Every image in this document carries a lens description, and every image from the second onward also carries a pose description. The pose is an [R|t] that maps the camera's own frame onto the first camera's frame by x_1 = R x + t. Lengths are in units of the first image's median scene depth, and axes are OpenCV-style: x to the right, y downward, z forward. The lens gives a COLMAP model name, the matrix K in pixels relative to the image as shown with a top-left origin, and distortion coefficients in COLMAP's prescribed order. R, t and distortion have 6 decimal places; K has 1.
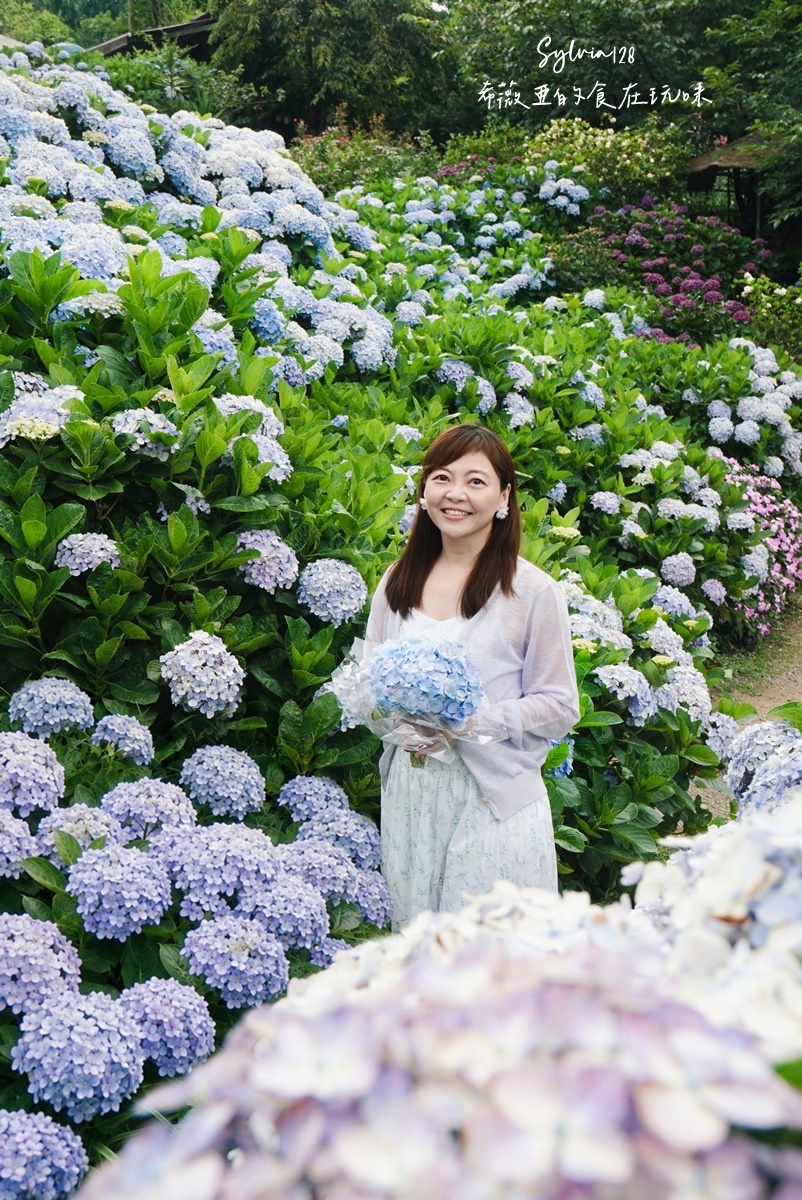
lens RADIAL K [[1327.0, 0, 401.0], [0, 1327.0, 600.0], [0, 0, 1]] dist [-0.040514, 0.201485]
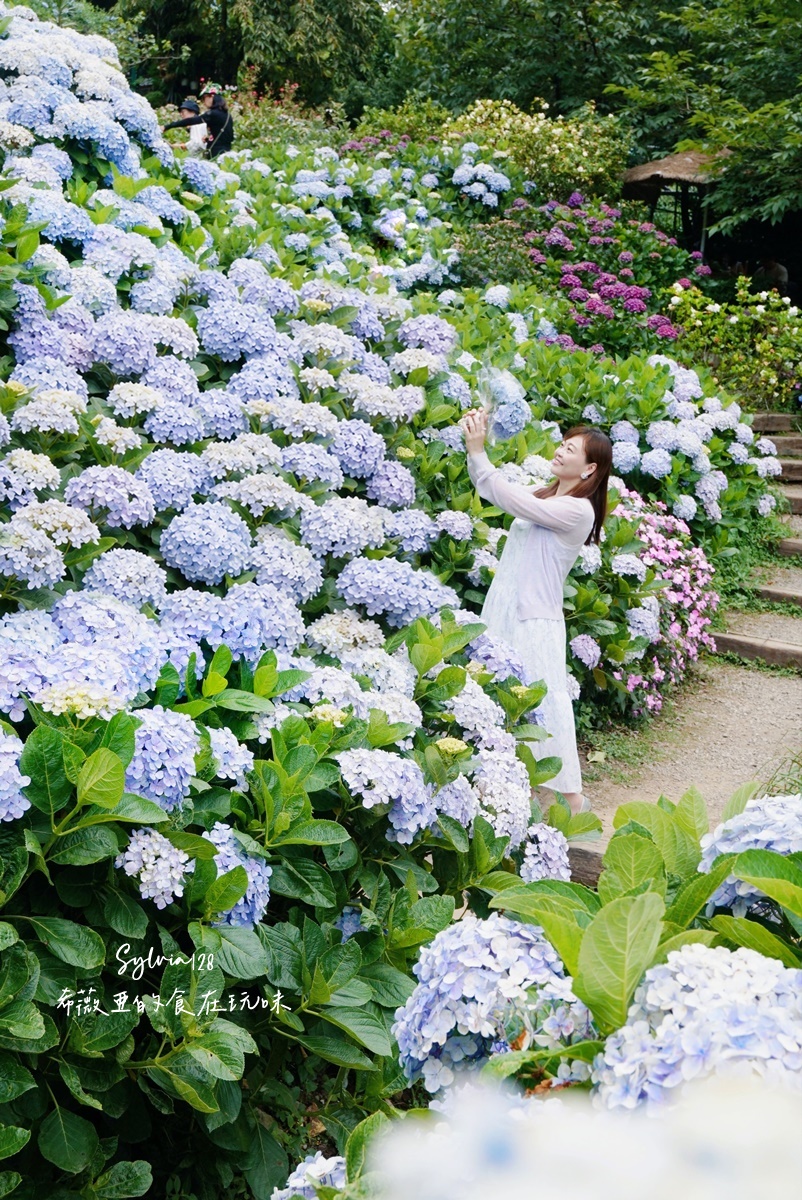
lens RADIAL K [[1399.4, 0, 401.0], [0, 1399.4, 600.0], [0, 0, 1]] dist [0.011864, 0.087962]
pose [[0.994770, 0.083141, 0.059337, 0.047440], [-0.081460, 0.996218, -0.030218, -0.001481], [-0.061625, 0.025227, 0.997780, 0.113610]]
